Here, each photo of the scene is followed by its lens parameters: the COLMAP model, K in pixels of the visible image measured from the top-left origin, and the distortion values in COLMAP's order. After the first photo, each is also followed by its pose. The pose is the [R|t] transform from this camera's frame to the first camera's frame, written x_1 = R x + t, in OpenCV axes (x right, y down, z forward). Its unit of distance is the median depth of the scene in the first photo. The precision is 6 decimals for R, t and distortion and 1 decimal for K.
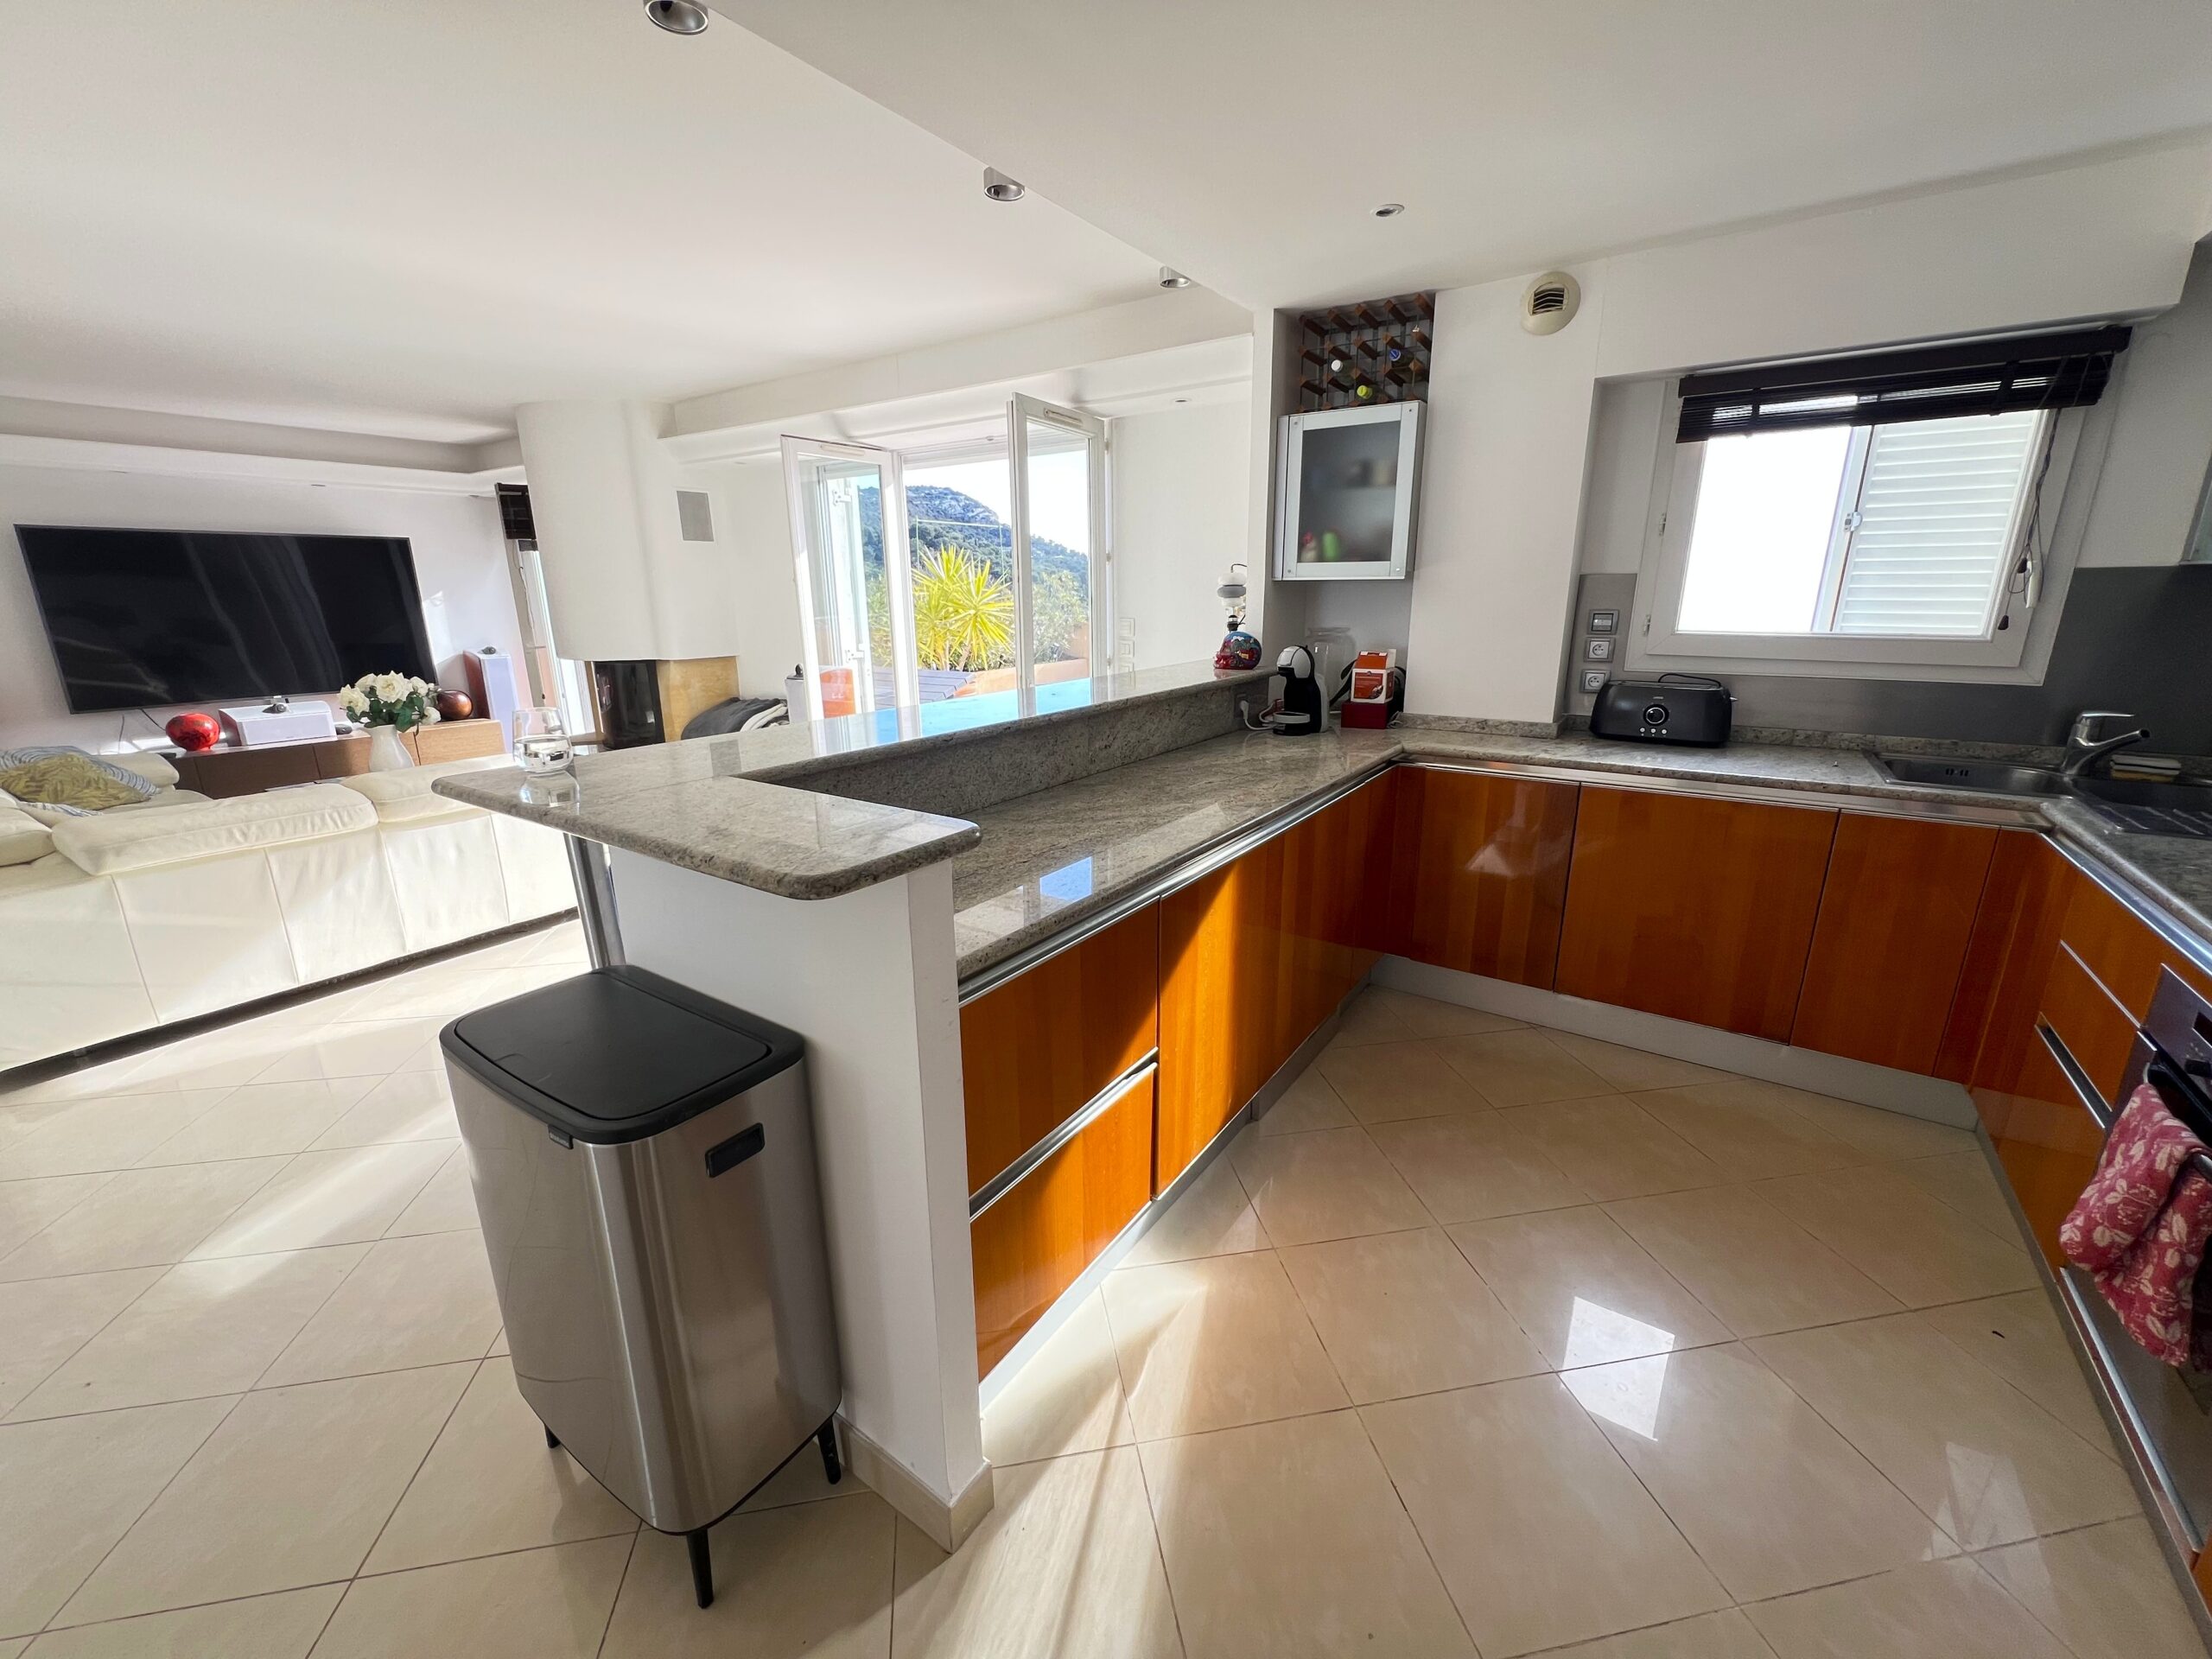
lens RADIAL K [[886.6, 0, 1098.8], [0, 886.6, 821.1], [0, 0, 1]] dist [-0.001959, 0.000096]
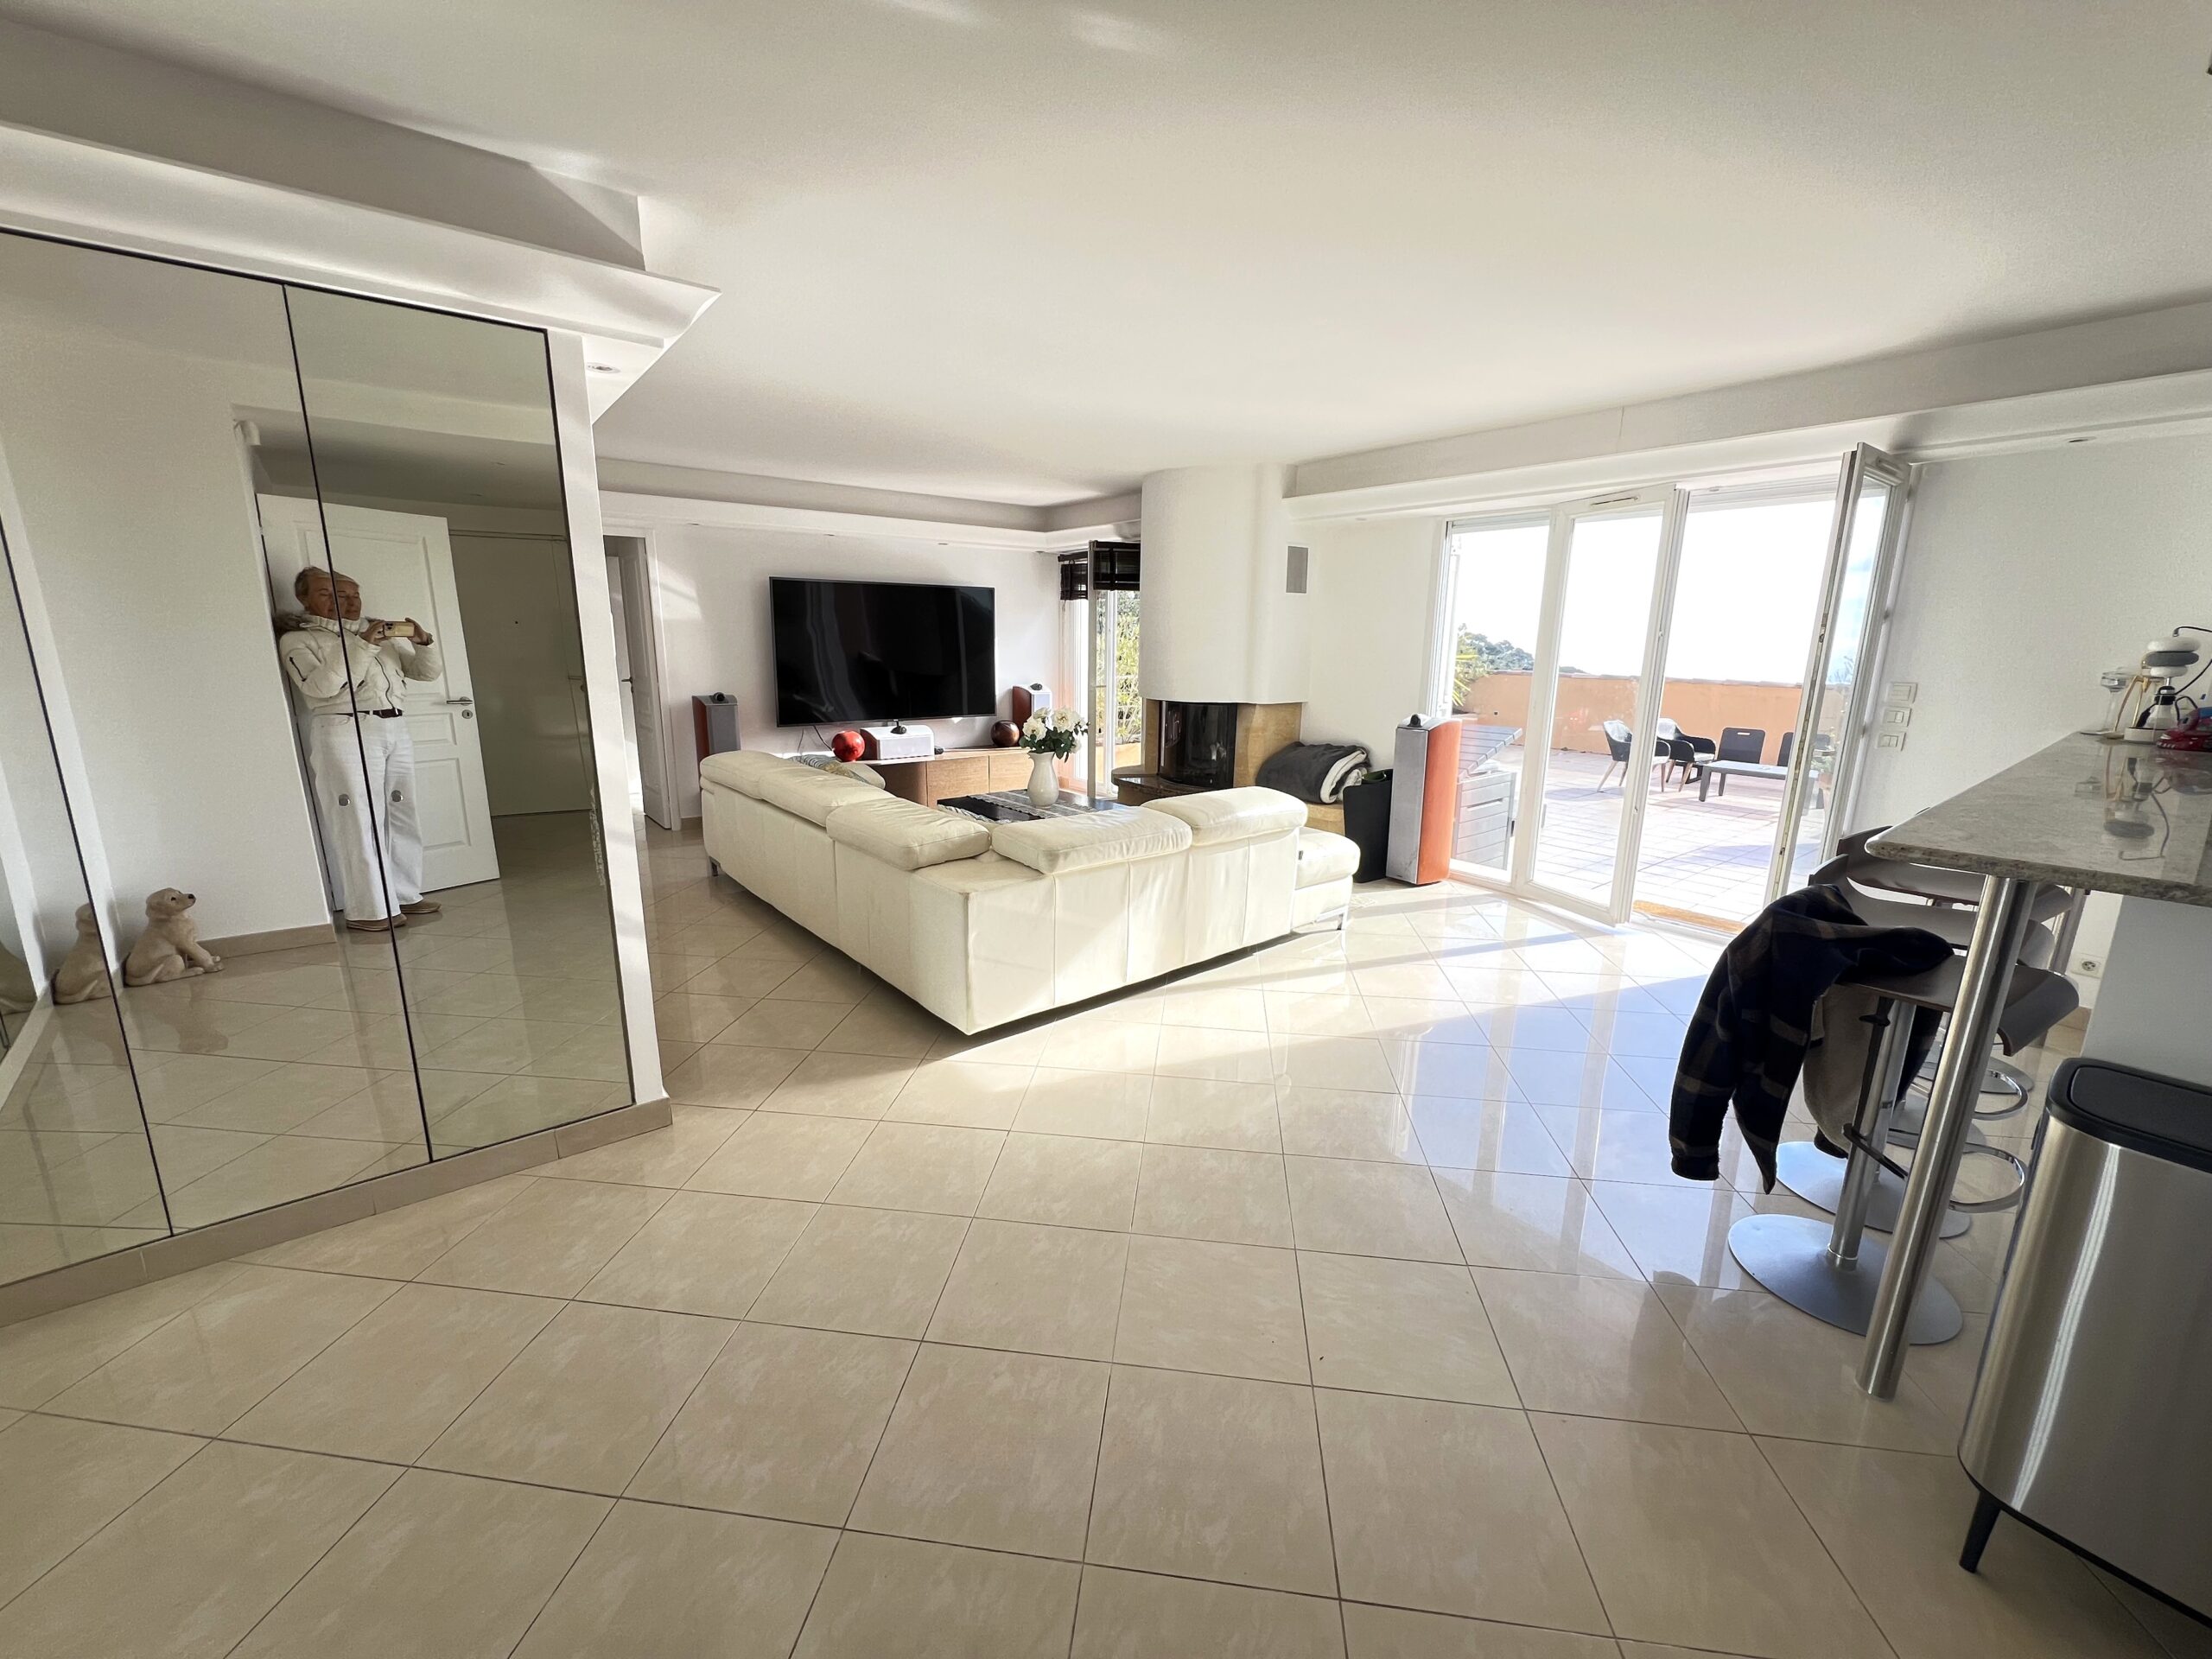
lens RADIAL K [[878.3, 0, 1098.0], [0, 878.3, 825.2], [0, 0, 1]] dist [-0.000660, -0.000082]
pose [[0.954812, 0.081379, -0.285854, -0.363713], [-0.093956, 0.995108, -0.030537, 0.012495], [0.281970, 0.056015, 0.957787, -0.050676]]
